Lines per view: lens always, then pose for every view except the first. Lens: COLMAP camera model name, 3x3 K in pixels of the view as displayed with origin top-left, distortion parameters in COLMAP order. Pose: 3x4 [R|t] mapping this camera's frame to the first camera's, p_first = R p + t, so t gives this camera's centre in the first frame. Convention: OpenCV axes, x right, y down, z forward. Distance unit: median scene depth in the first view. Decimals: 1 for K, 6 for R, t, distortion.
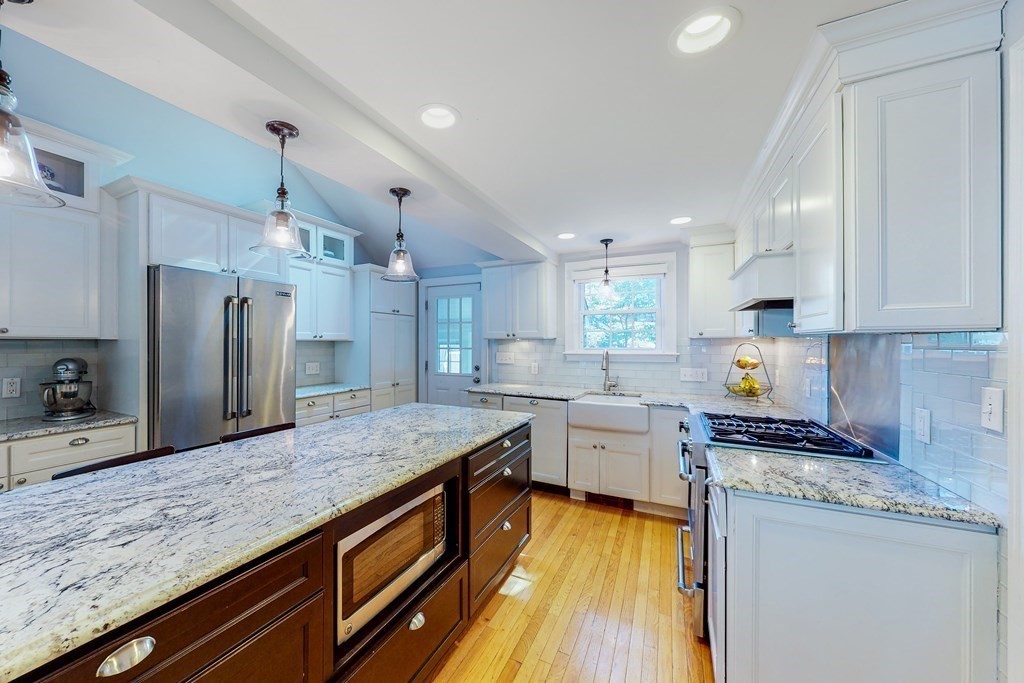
lens RADIAL K [[368.7, 0, 508.0], [0, 368.7, 344.1], [0, 0, 1]] dist [-0.010504, 0.000224]
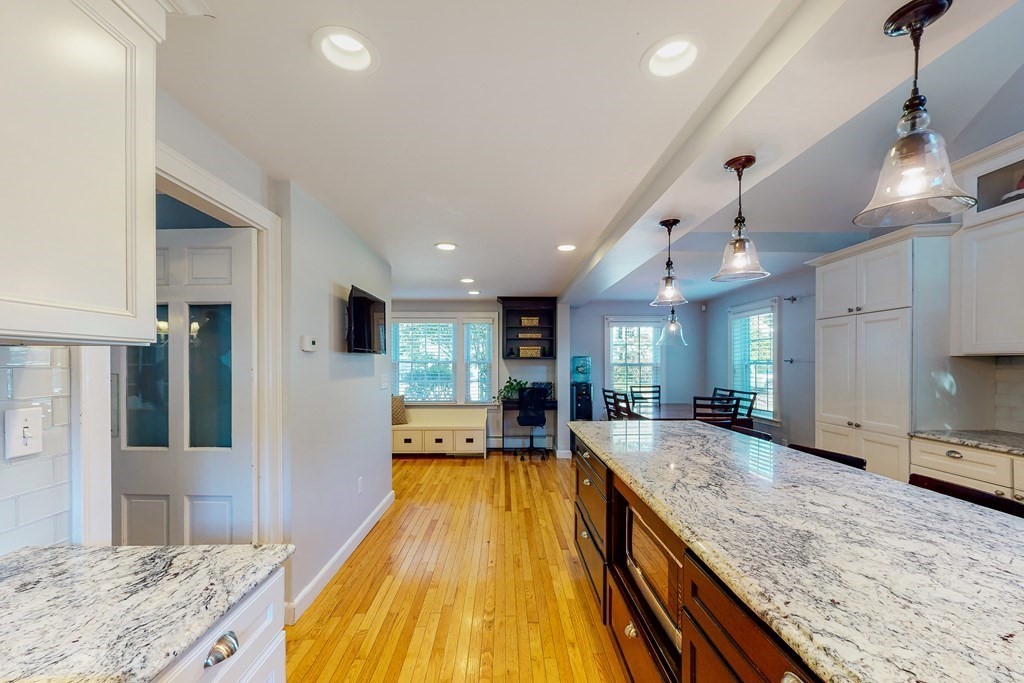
lens RADIAL K [[394.4, 0, 524.6], [0, 394.4, 364.6], [0, 0, 1]] dist [0.001528, 0.000088]
pose [[-0.879739, 0.000715, -0.475456, 0.244280], [-0.002674, 0.999976, 0.006450, 0.005253], [0.475449, 0.006946, -0.879716, 0.848107]]
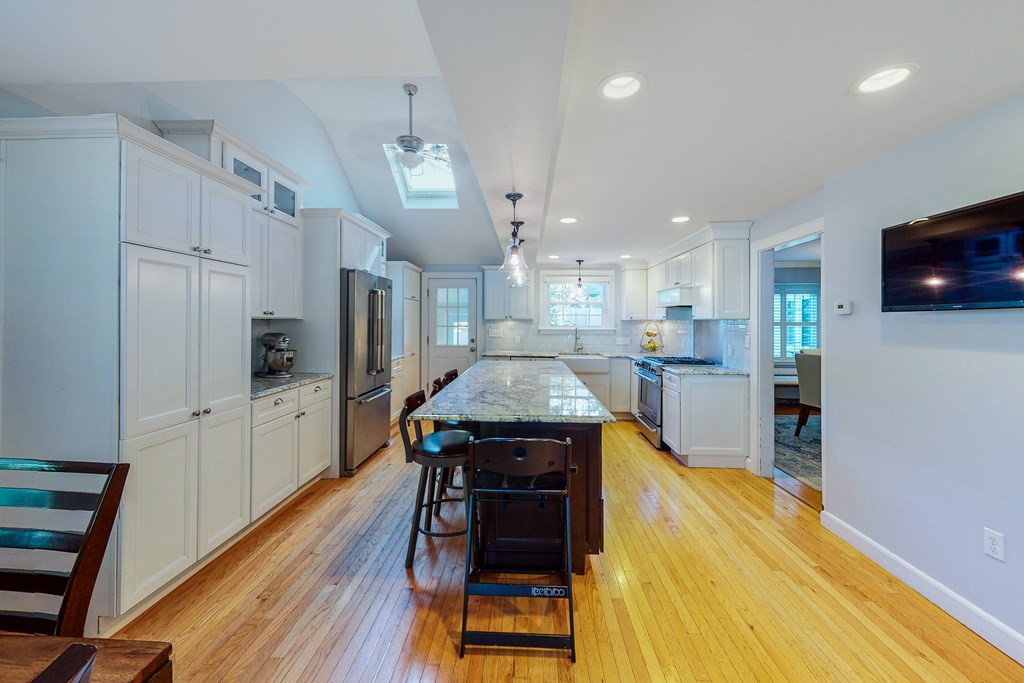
lens RADIAL K [[390.9, 0, 509.1], [0, 390.9, 323.1], [0, 0, 1]] dist [0.001195, 0.000375]
pose [[0.923694, 0.000919, 0.383130, -0.772852], [-0.000582, 0.999999, -0.000994, 0.001898], [-0.383130, 0.000695, 0.923694, -0.556238]]
